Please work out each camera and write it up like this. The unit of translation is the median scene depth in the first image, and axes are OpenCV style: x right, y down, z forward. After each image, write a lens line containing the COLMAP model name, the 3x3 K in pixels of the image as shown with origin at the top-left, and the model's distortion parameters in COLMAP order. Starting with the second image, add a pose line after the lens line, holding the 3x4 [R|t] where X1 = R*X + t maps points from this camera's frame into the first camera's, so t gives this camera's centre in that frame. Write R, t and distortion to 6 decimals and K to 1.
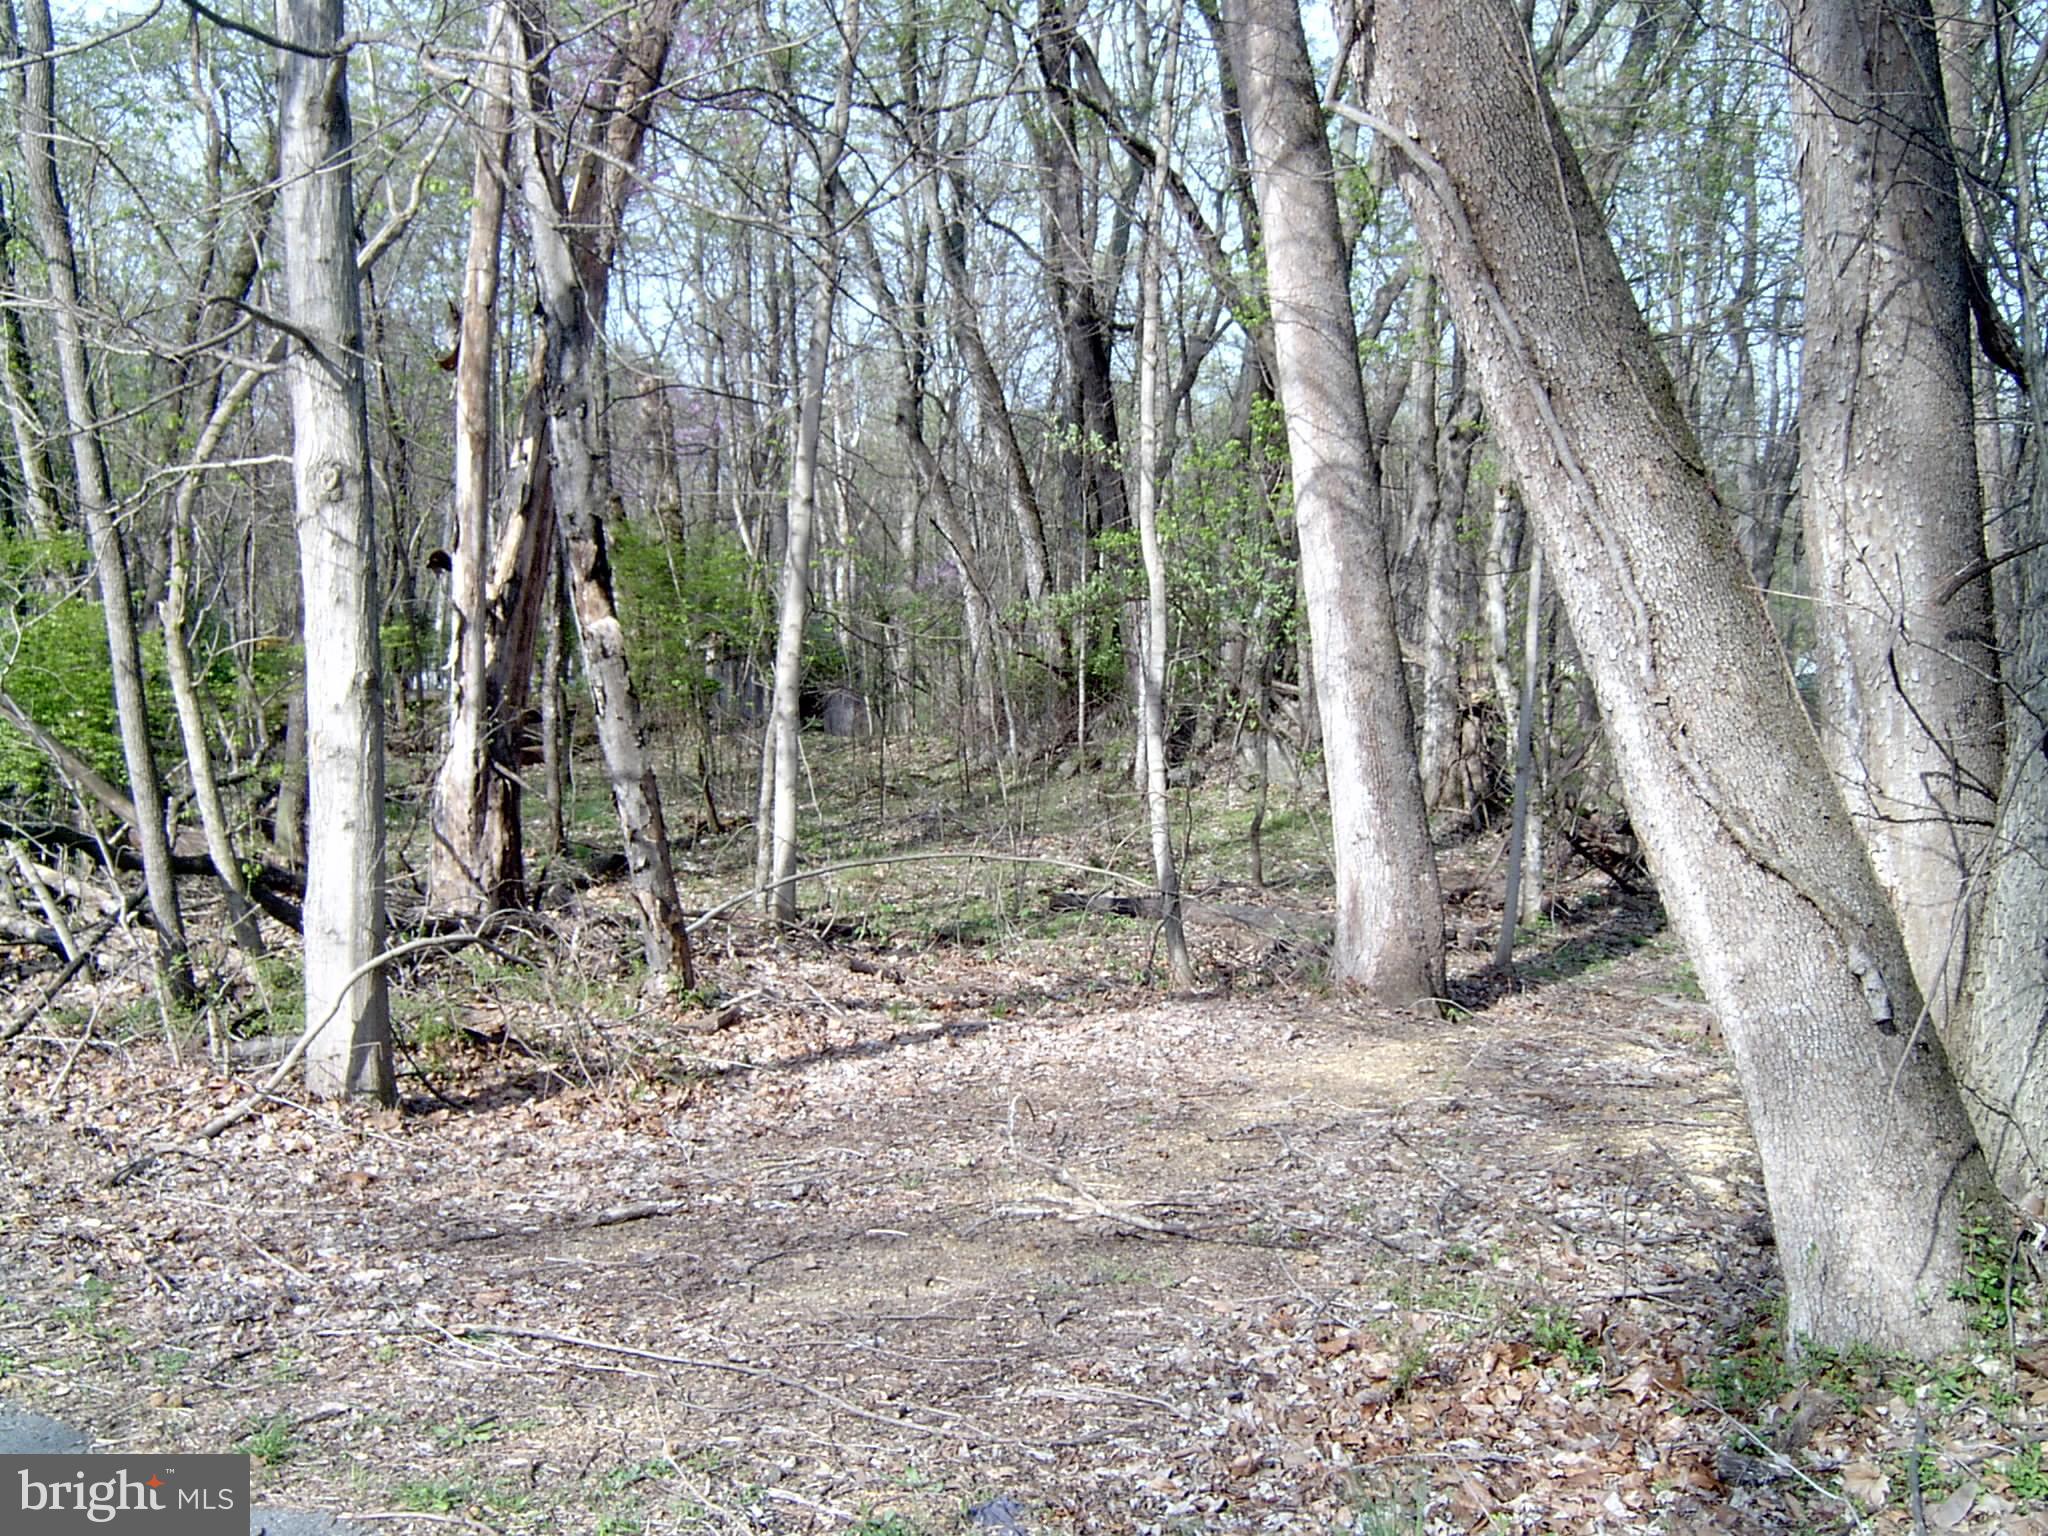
lens RADIAL K [[2175.1, 0, 1012.2], [0, 2175.1, 807.2], [0, 0, 1]] dist [-0.106116, 0.046814]
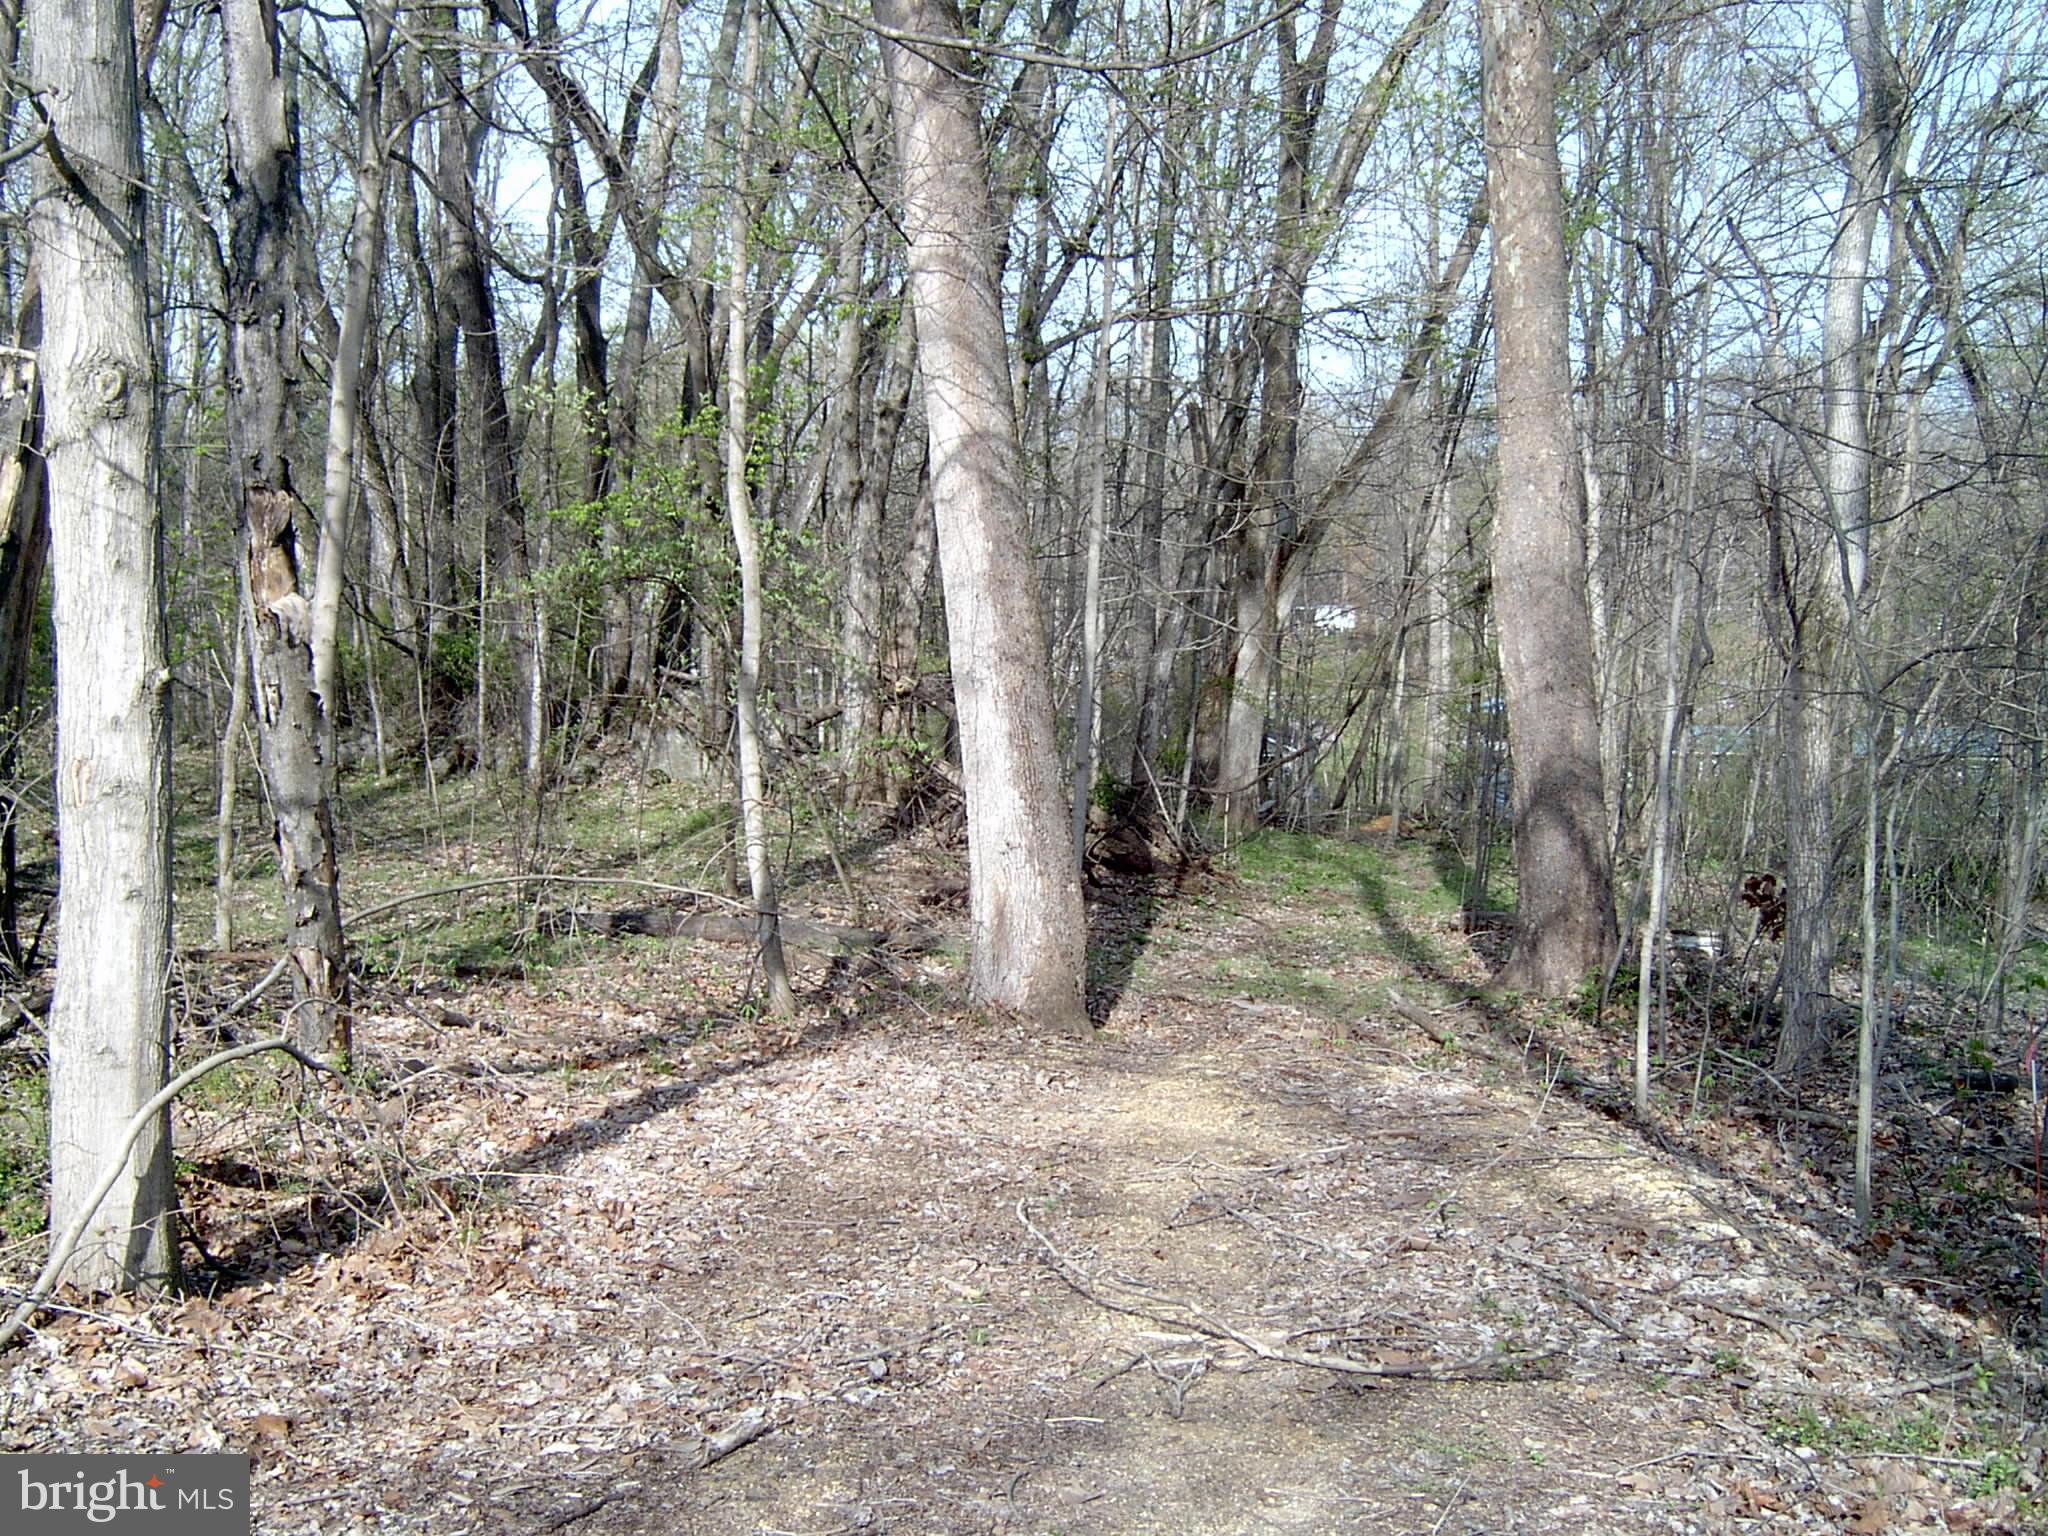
lens RADIAL K [[2175.1, 0, 1012.2], [0, 2175.1, 807.2], [0, 0, 1]] dist [-0.106116, 0.046814]
pose [[0.929304, -0.020920, 0.368724, -0.232598], [0.017983, 0.999773, 0.011400, -0.017164], [-0.368879, -0.003963, 0.929469, 0.207466]]
